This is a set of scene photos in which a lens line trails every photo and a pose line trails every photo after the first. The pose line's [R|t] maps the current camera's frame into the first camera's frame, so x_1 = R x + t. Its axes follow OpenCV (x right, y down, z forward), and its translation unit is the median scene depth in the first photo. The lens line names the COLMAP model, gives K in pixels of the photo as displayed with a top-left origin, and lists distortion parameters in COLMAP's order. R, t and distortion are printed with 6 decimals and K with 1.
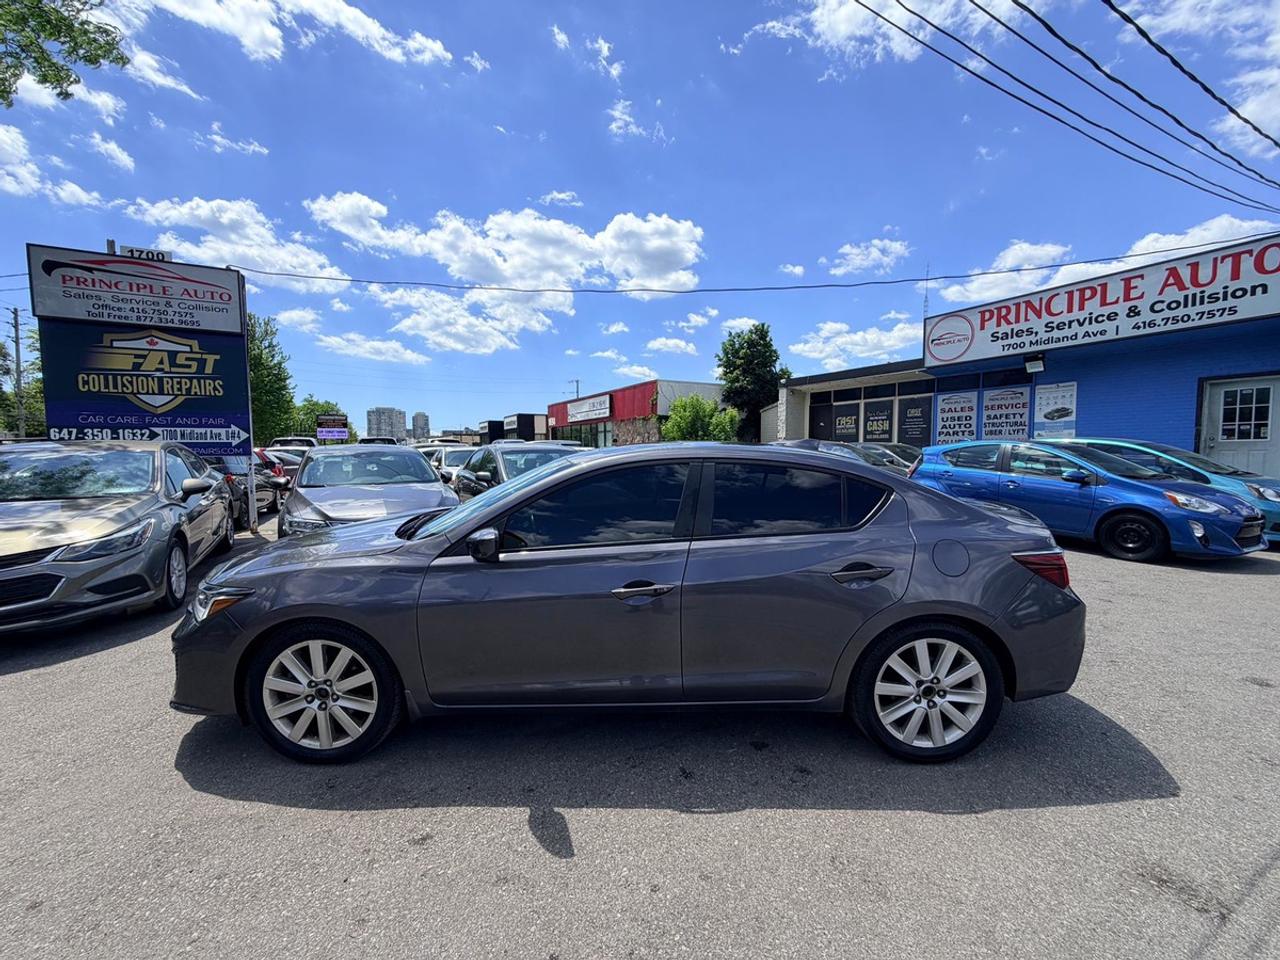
lens RADIAL K [[512.6, 0, 634.2], [0, 512.6, 488.3], [0, 0, 1]] dist [0.000257, 0.000260]
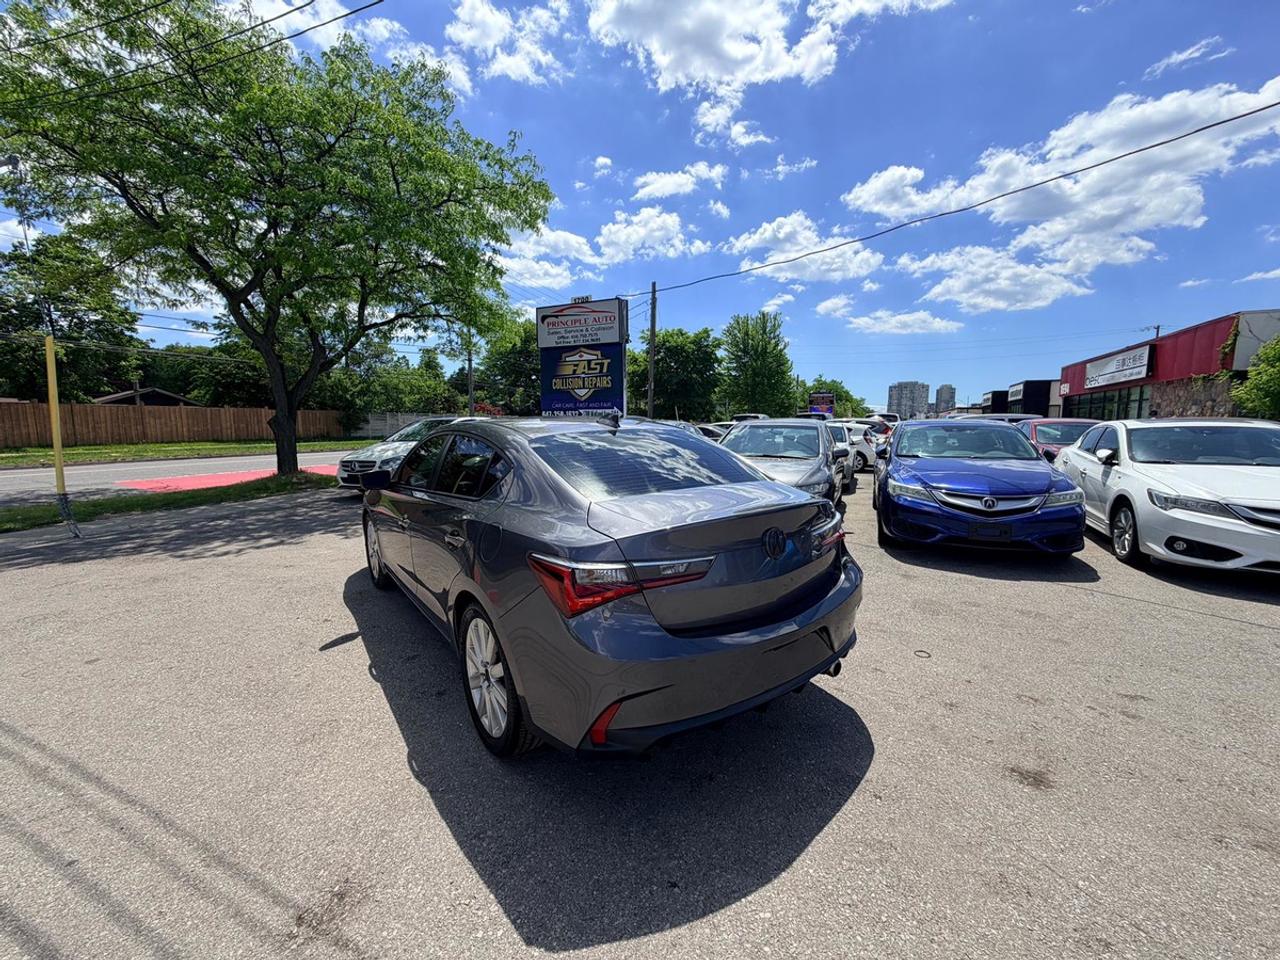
lens RADIAL K [[501.8, 0, 638.0], [0, 501.8, 493.6], [0, 0, 1]] dist [0.002548, -0.001657]
pose [[0.589706, 0.116006, -0.799243, 0.324263], [-0.066372, 0.993244, 0.095193, -0.012839], [0.804886, -0.003088, 0.593422, 0.146344]]
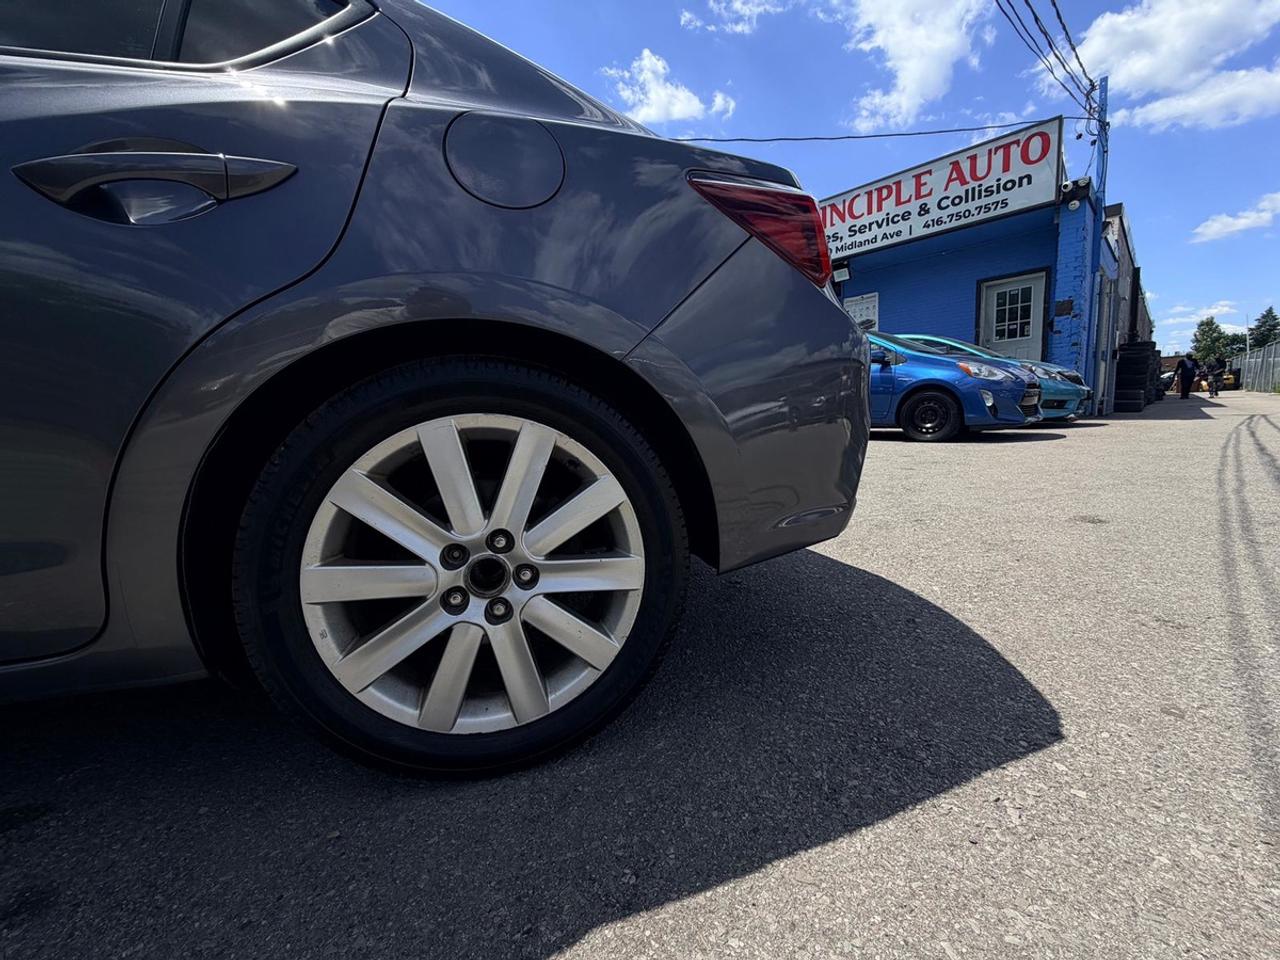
lens RADIAL K [[512.6, 0, 636.2], [0, 512.6, 489.3], [0, 0, 1]] dist [0.000257, 0.000260]
pose [[0.964066, -0.085918, 0.251384, 0.129957], [0.068434, 0.994641, 0.077502, 0.070254], [-0.256696, -0.057514, 0.964780, 0.141966]]
